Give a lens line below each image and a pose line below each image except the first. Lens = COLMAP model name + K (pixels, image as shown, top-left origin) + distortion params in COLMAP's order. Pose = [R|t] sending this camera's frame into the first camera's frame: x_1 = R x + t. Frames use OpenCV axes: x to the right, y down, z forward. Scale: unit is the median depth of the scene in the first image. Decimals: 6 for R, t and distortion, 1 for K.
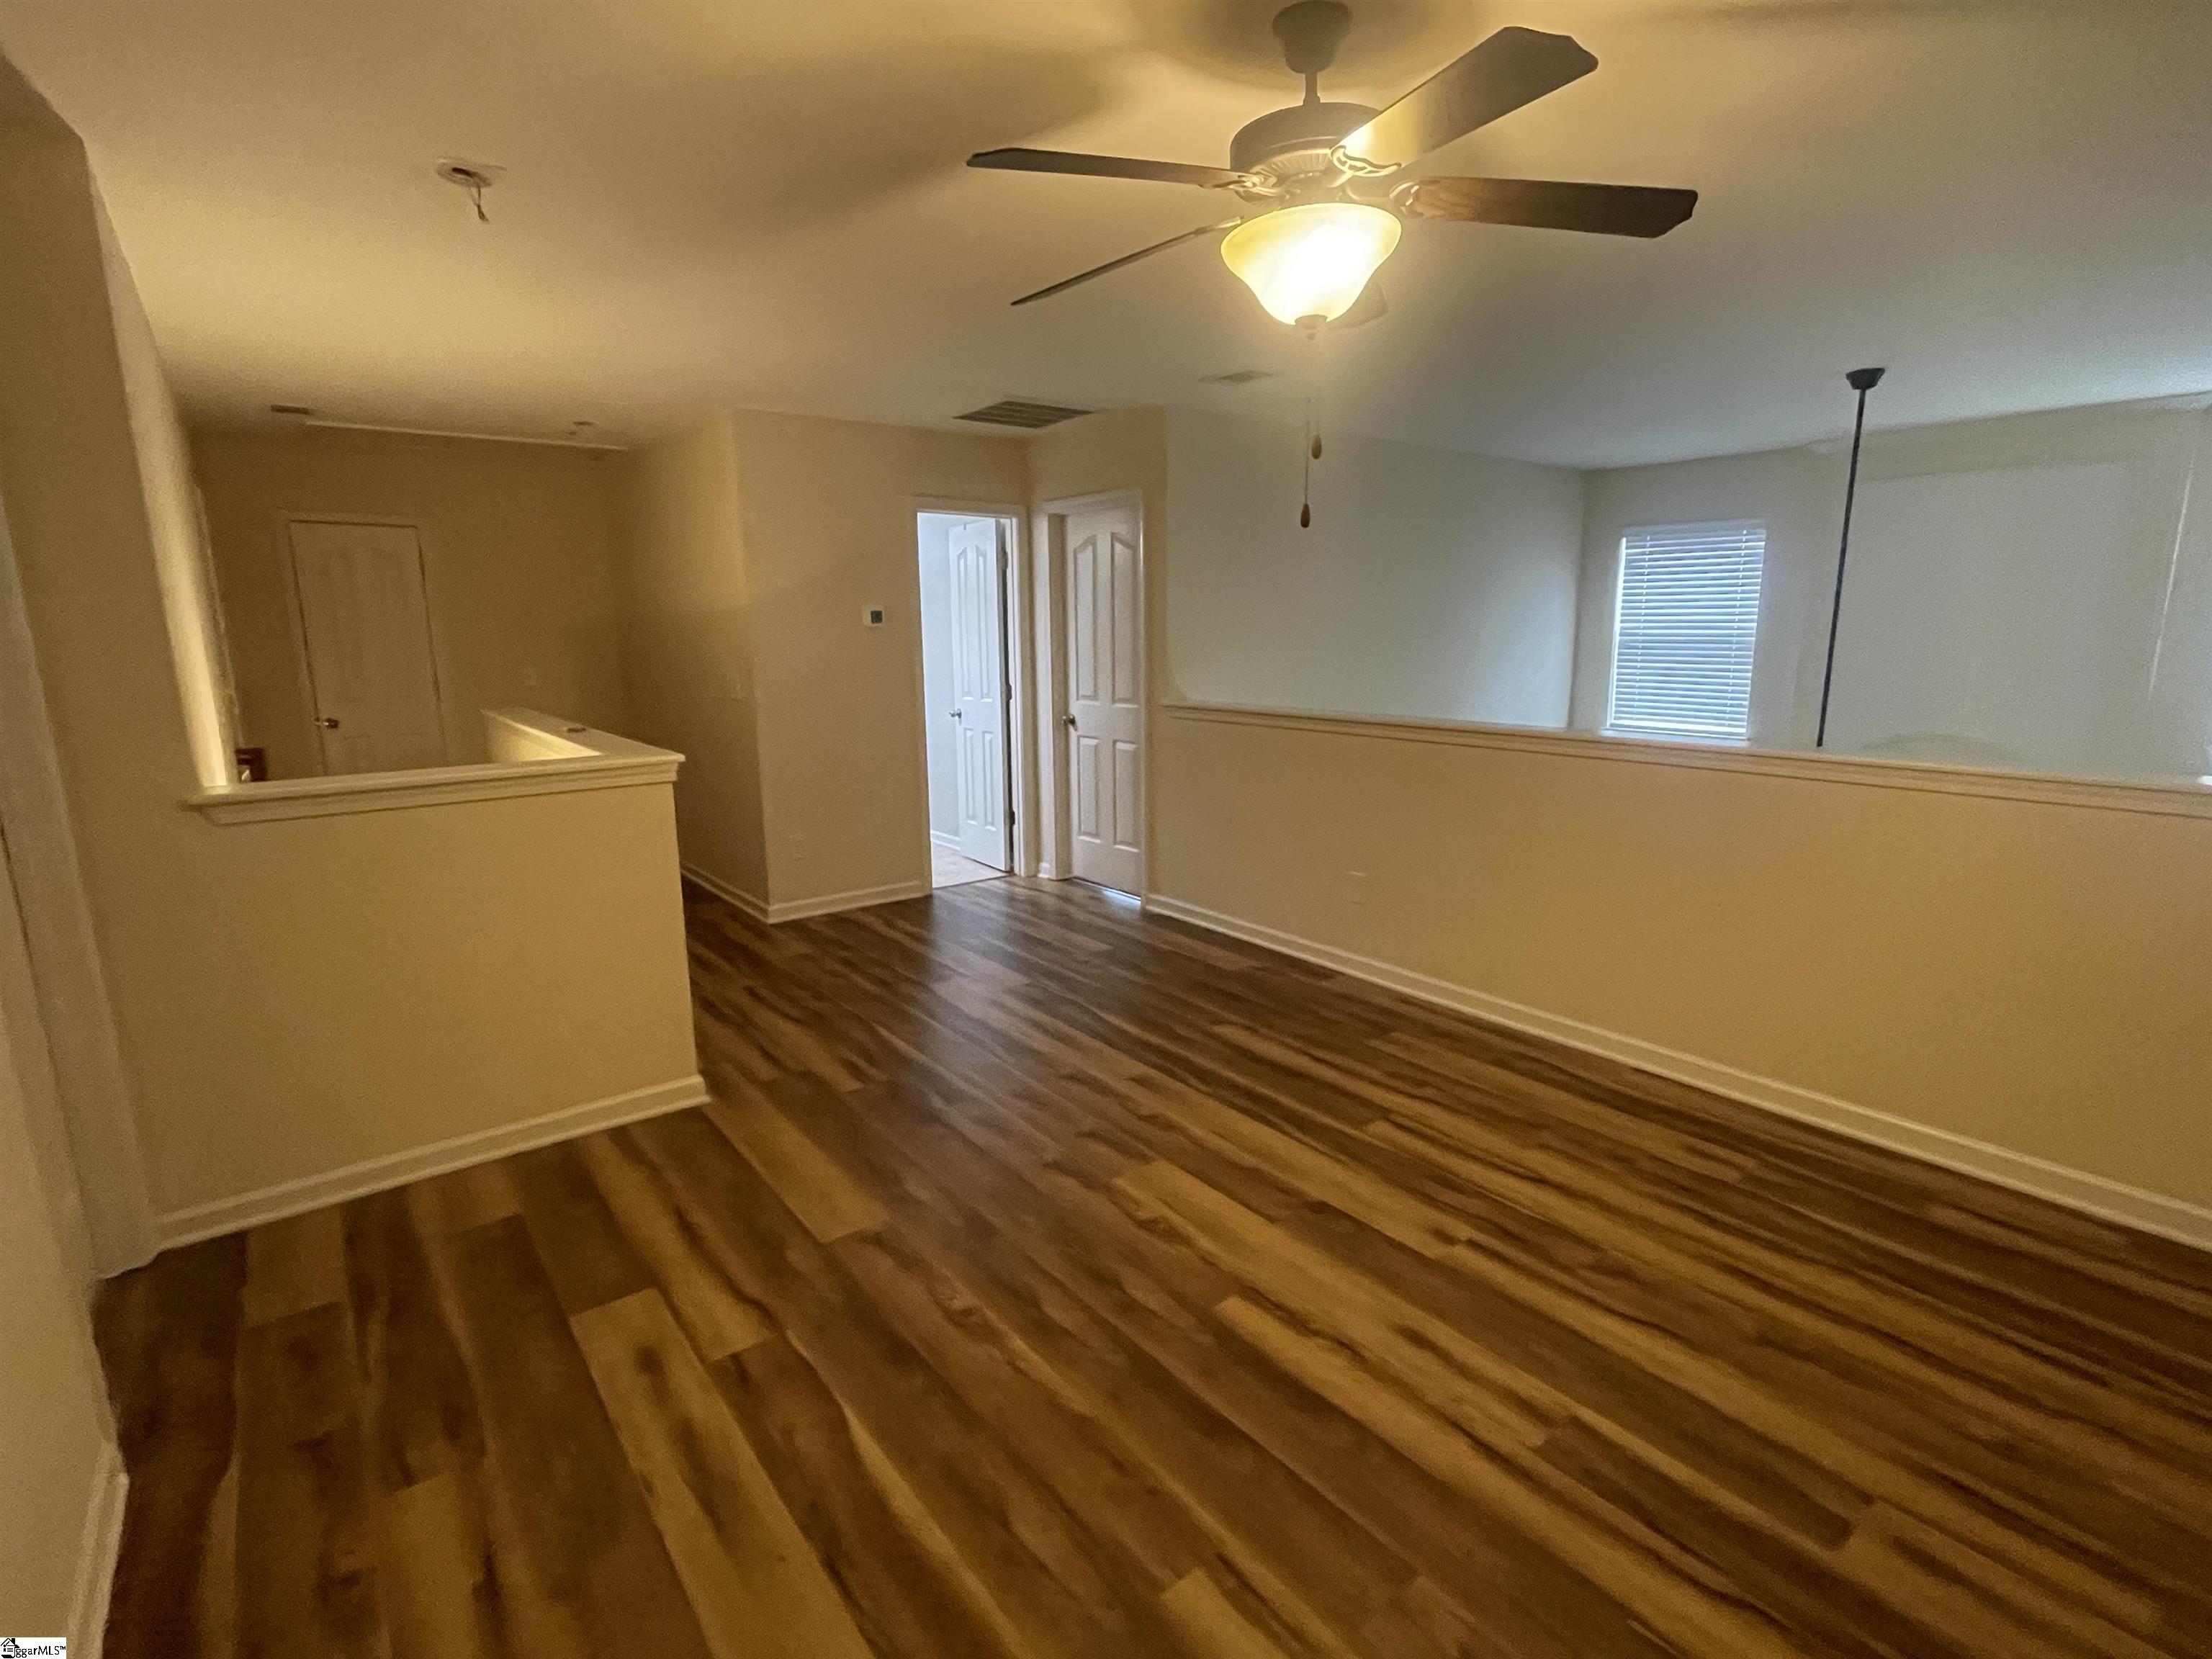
lens RADIAL K [[1049.1, 0, 1110.6], [0, 1049.1, 832.9], [0, 0, 1]] dist [0.002787, -0.000210]
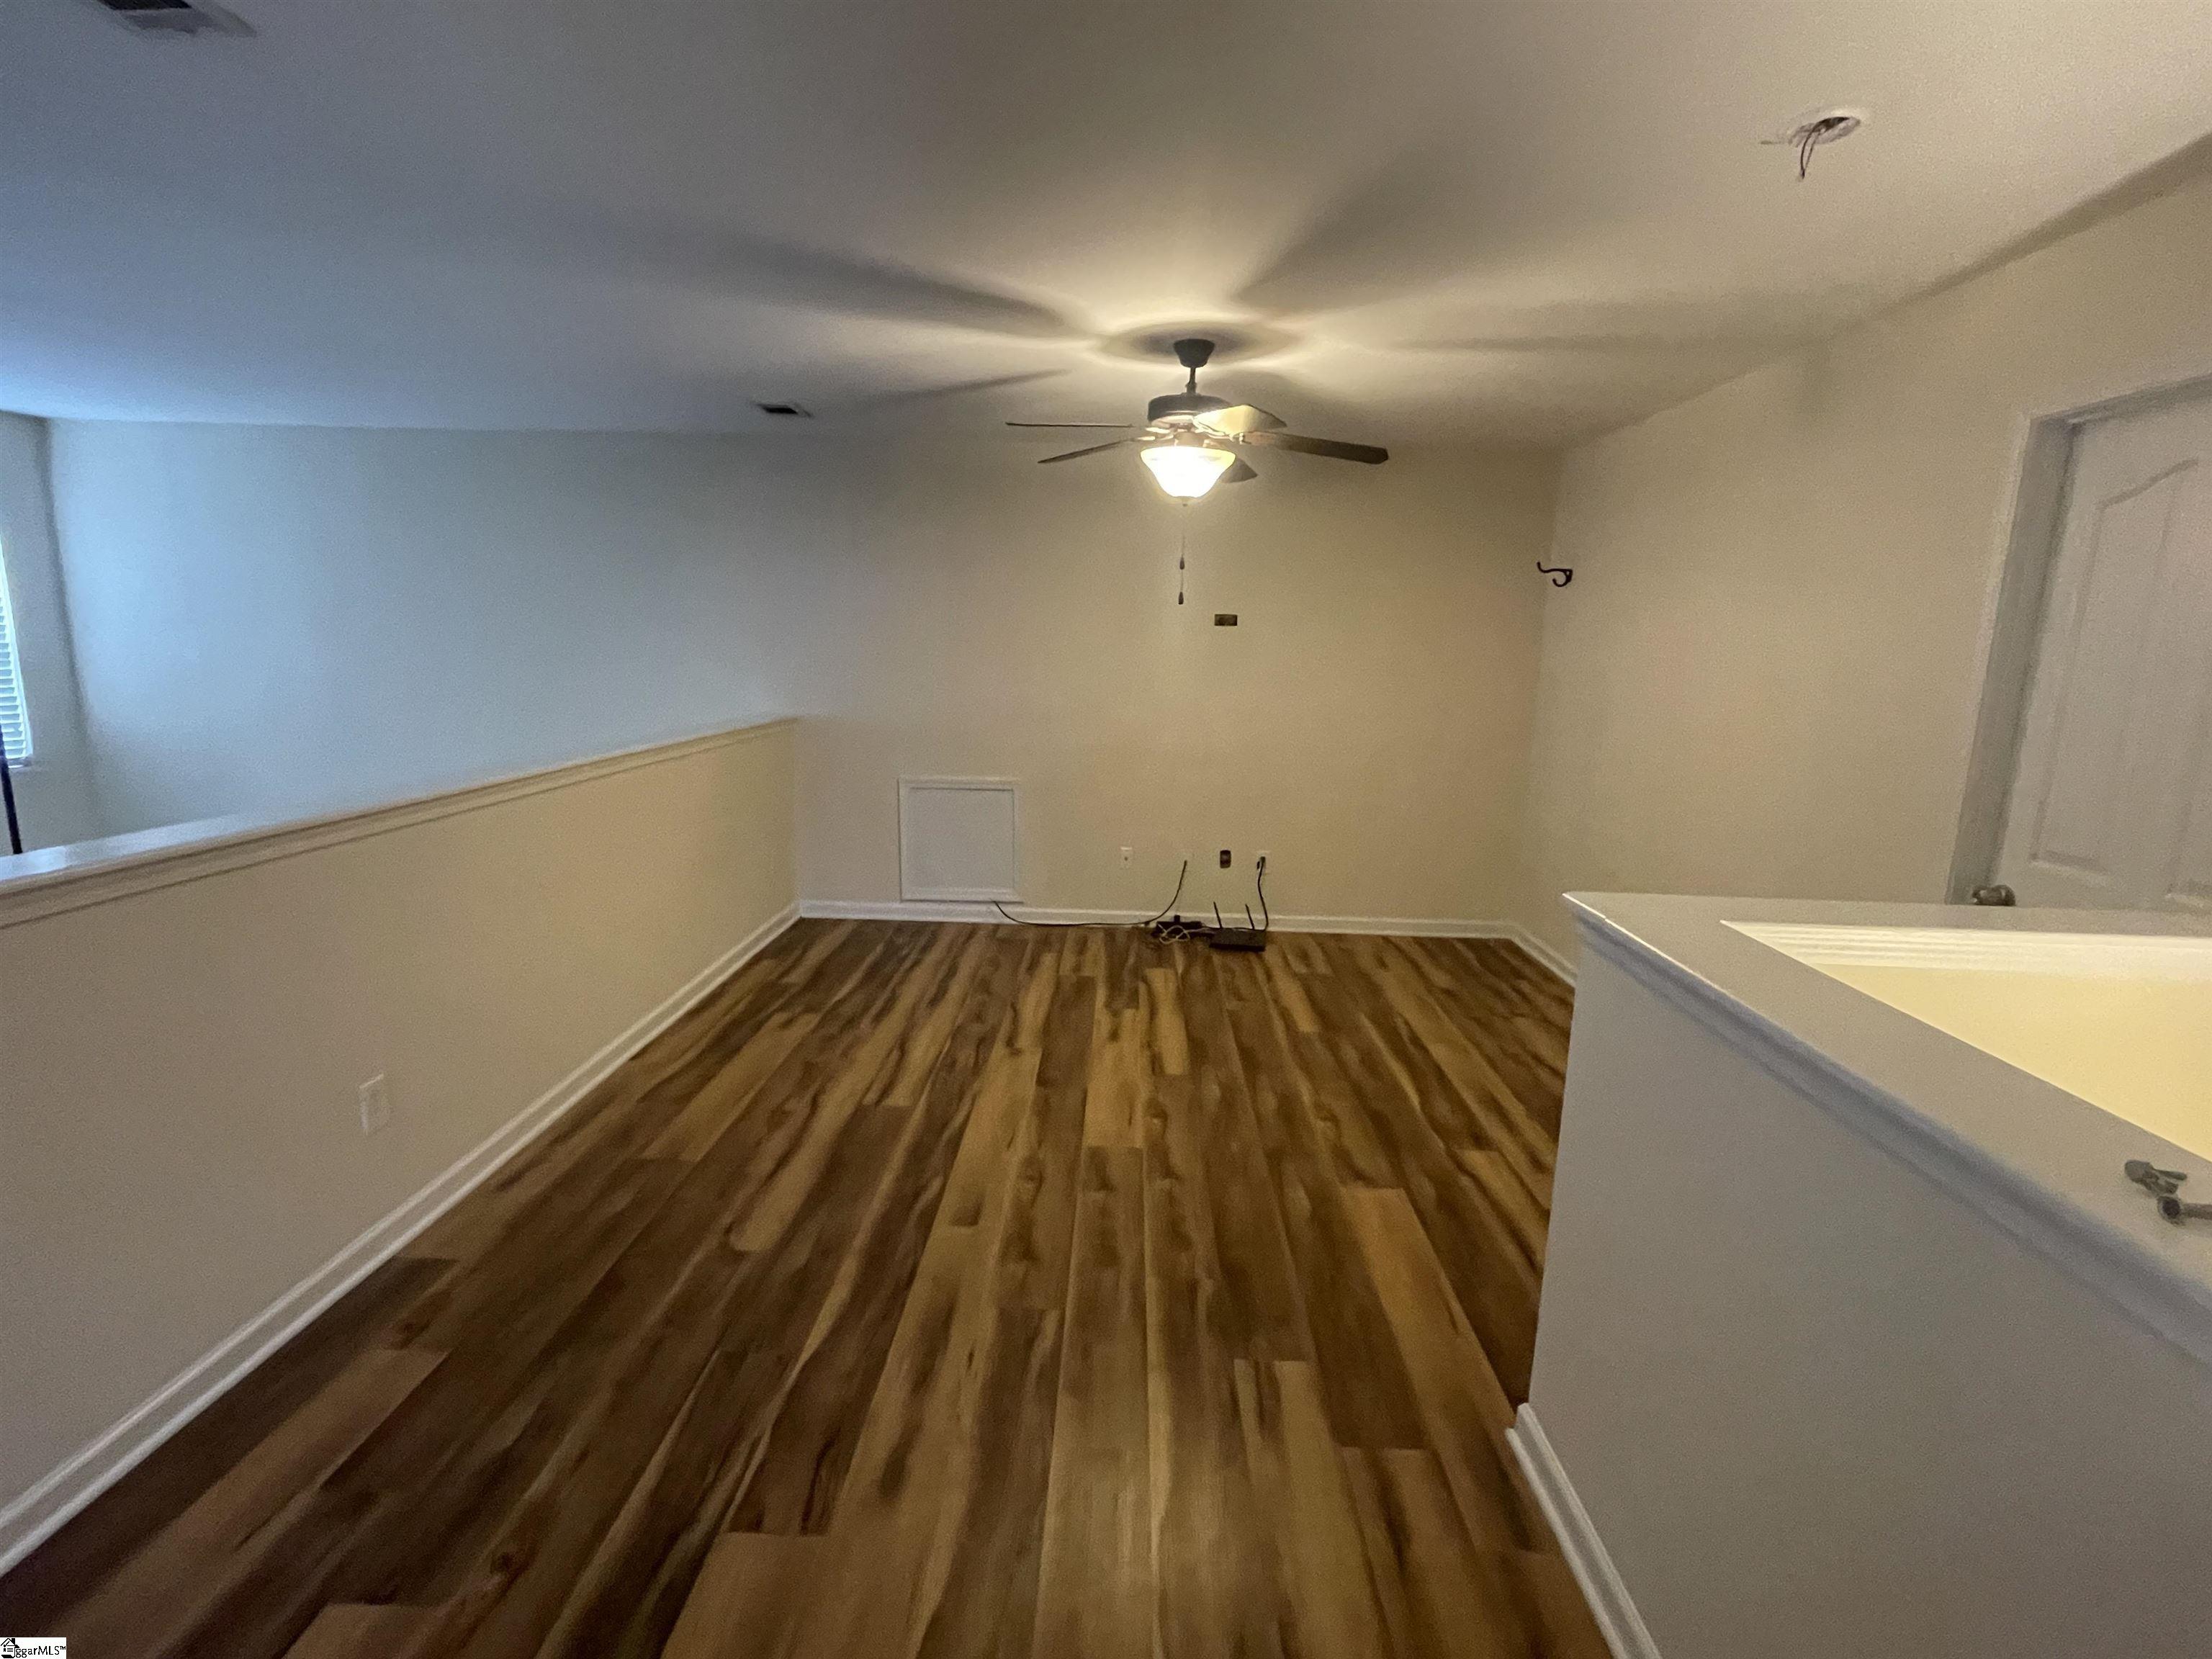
lens RADIAL K [[1049.1, 0, 1110.8], [0, 1049.1, 830.3], [0, 0, 1]] dist [0.002787, -0.000210]
pose [[-0.770206, -0.125369, 0.625352, -0.645772], [0.107577, 0.940907, 0.321126, -0.360198], [-0.628657, 0.314606, -0.711206, 1.752912]]
